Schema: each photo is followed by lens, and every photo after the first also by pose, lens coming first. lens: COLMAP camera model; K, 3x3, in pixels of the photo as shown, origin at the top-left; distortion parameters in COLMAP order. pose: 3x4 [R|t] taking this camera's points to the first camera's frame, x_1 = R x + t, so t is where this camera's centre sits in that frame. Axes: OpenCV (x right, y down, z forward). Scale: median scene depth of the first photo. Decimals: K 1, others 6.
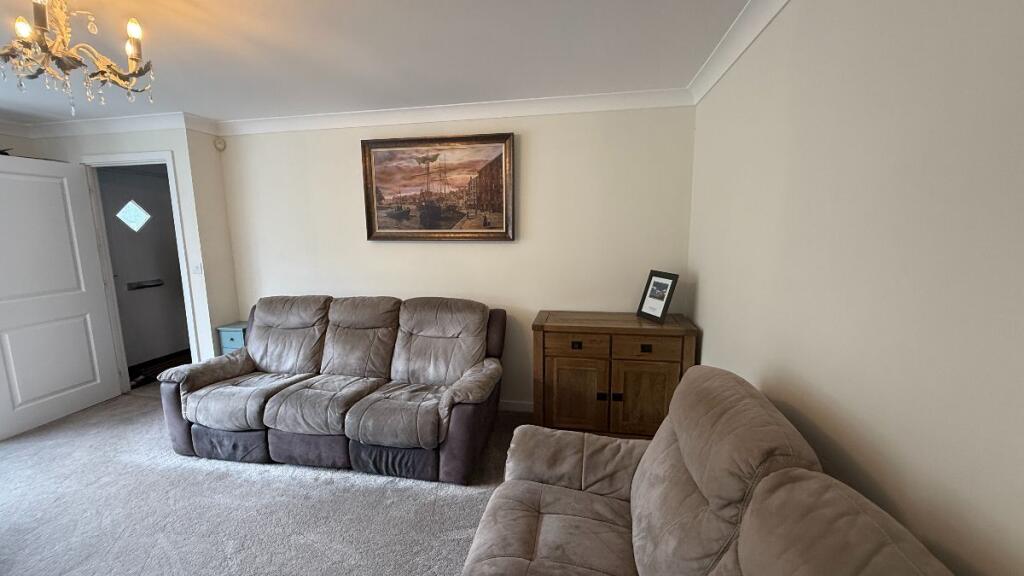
lens RADIAL K [[408.2, 0, 509.3], [0, 408.2, 287.1], [0, 0, 1]] dist [-0.001810, 0.000194]
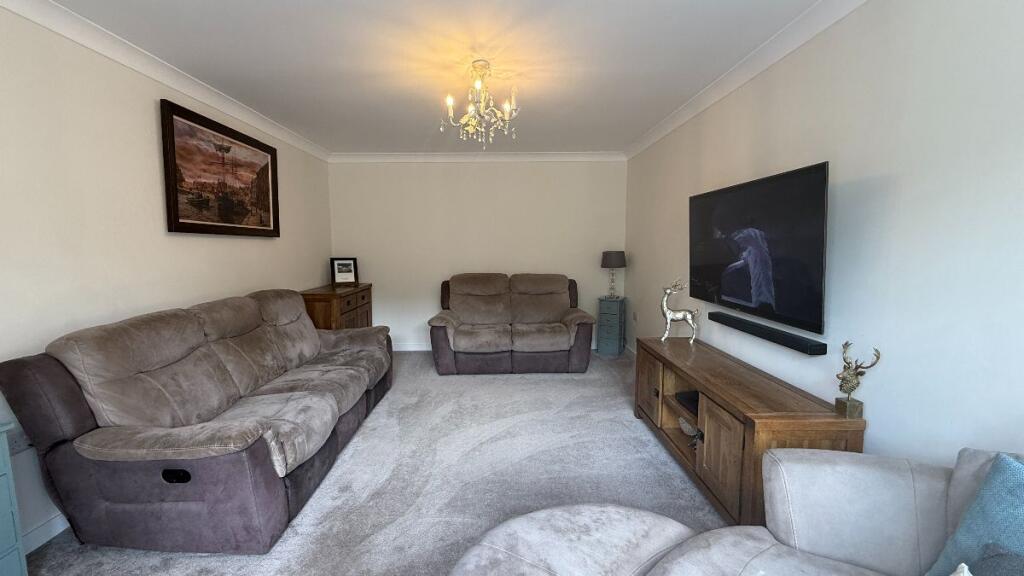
lens RADIAL K [[408.2, 0, 503.2], [0, 408.2, 285.3], [0, 0, 1]] dist [-0.001810, 0.000194]
pose [[-0.198390, -0.082820, 0.976618, -1.255360], [0.156240, 0.981010, 0.114931, -0.011228], [-0.967590, 0.175388, -0.181683, 0.593518]]
